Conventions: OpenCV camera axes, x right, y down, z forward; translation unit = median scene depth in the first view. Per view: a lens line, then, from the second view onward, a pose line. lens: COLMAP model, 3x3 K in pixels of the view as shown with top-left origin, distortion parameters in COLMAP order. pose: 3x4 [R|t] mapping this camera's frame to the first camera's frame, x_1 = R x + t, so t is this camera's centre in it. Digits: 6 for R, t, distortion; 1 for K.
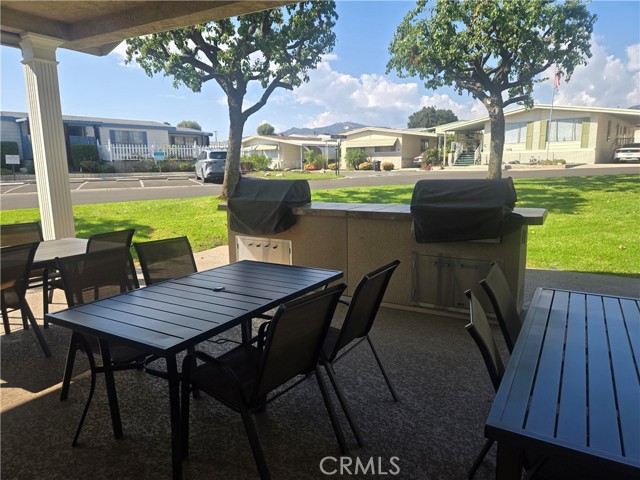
lens RADIAL K [[434.0, 0, 322.7], [0, 434.0, 239.8], [0, 0, 1]] dist [0.050519, -0.006405]
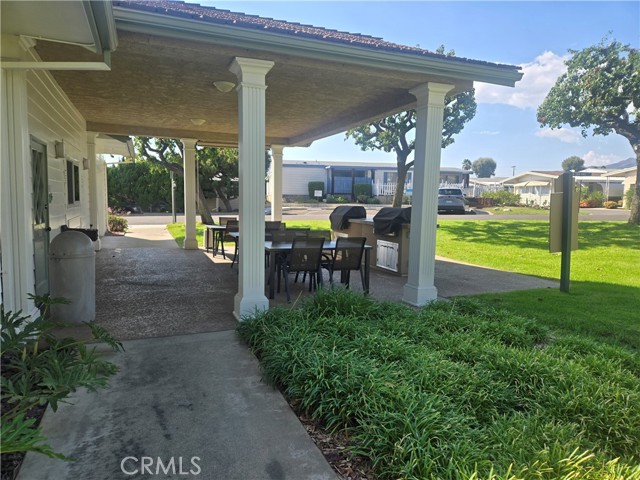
lens RADIAL K [[434.0, 0, 319.6], [0, 434.0, 238.7], [0, 0, 1]] dist [0.050519, -0.006405]
pose [[0.784784, 0.081061, -0.614446, 0.193882], [-0.130277, 0.990836, -0.035676, 0.020612], [0.605923, 0.108046, 0.788152, -0.128313]]
